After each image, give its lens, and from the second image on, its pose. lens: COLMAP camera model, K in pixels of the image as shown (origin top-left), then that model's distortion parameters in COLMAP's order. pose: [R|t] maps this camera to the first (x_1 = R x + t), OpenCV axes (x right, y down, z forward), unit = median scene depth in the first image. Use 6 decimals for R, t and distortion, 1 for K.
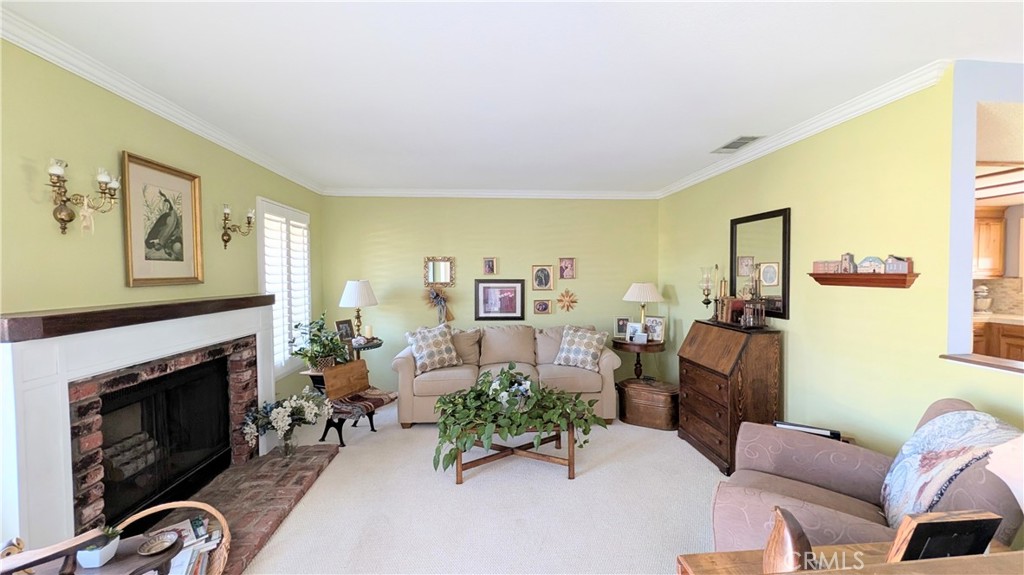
lens RADIAL K [[393.3, 0, 510.6], [0, 393.3, 287.4], [0, 0, 1]] dist [-0.001053, 0.000440]
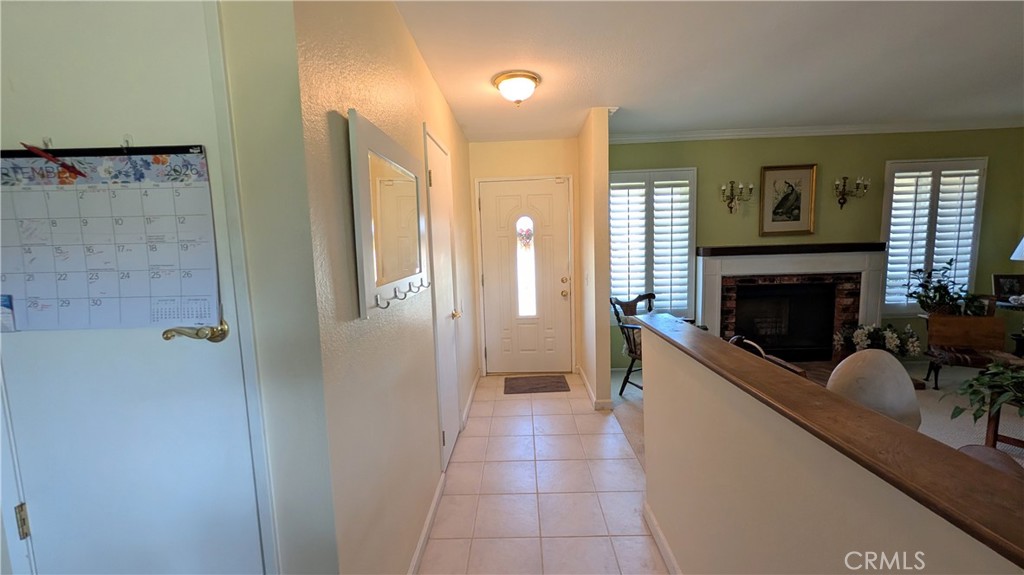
lens RADIAL K [[393.3, 0, 513.6], [0, 393.3, 285.1], [0, 0, 1]] dist [-0.001053, 0.000440]
pose [[-0.103329, 0.123003, -0.987012, 0.766921], [-0.000666, 0.992315, 0.123734, -0.000875], [0.994647, 0.013442, -0.102454, -0.016433]]
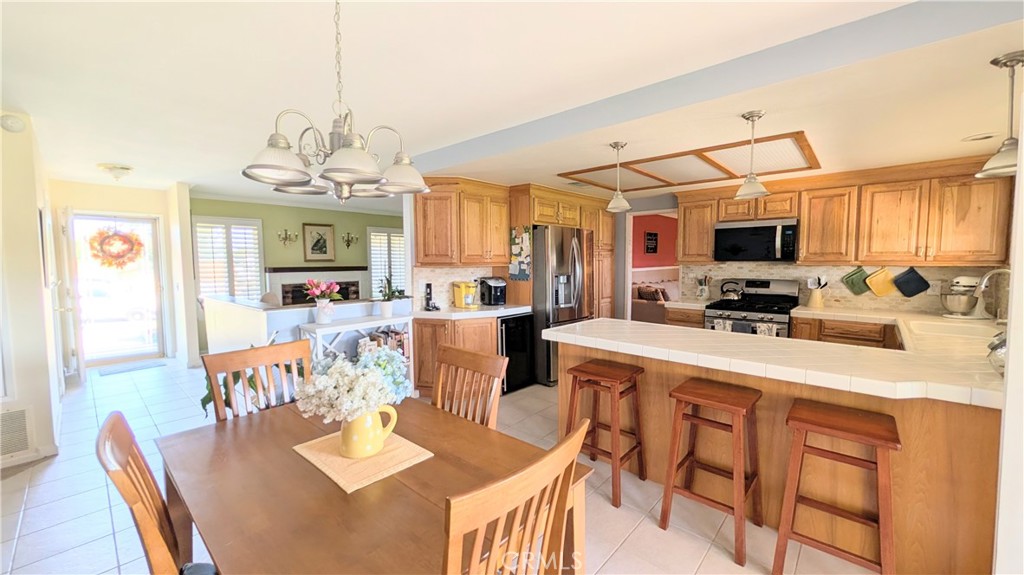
lens RADIAL K [[393.3, 0, 515.8], [0, 393.3, 287.6], [0, 0, 1]] dist [-0.001053, 0.000440]
pose [[0.685604, 0.055084, -0.725887, 1.940576], [-0.026026, 0.998350, 0.051178, 0.000620], [0.727509, -0.016196, 0.685907, -0.025002]]
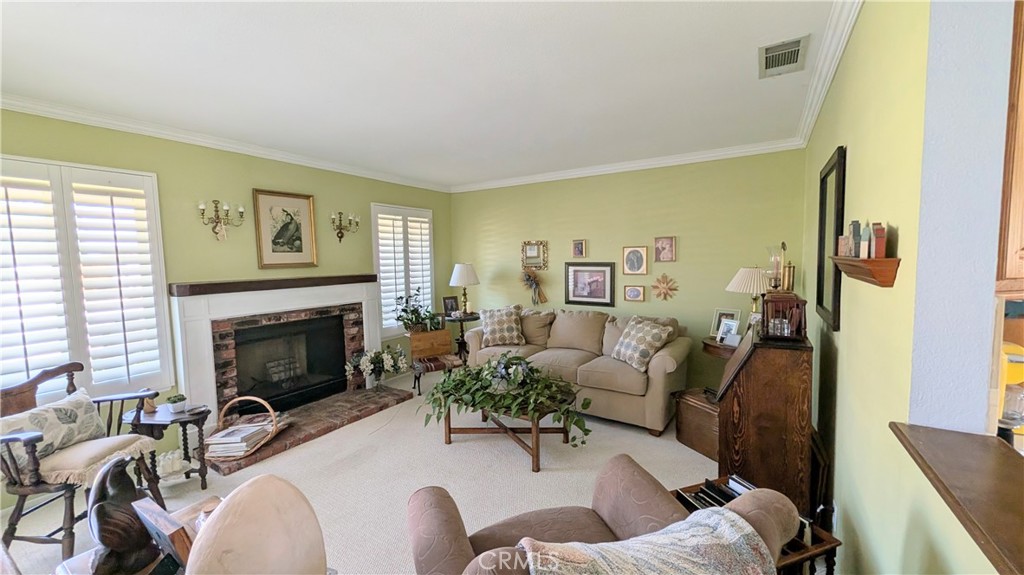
lens RADIAL K [[393.3, 0, 512.8], [0, 393.3, 288.2], [0, 0, 1]] dist [-0.001053, 0.000440]
pose [[0.803654, 0.039423, -0.593789, 0.617420], [-0.008347, 0.998452, 0.054993, -0.013952], [0.595038, -0.039239, 0.802739, 0.194780]]
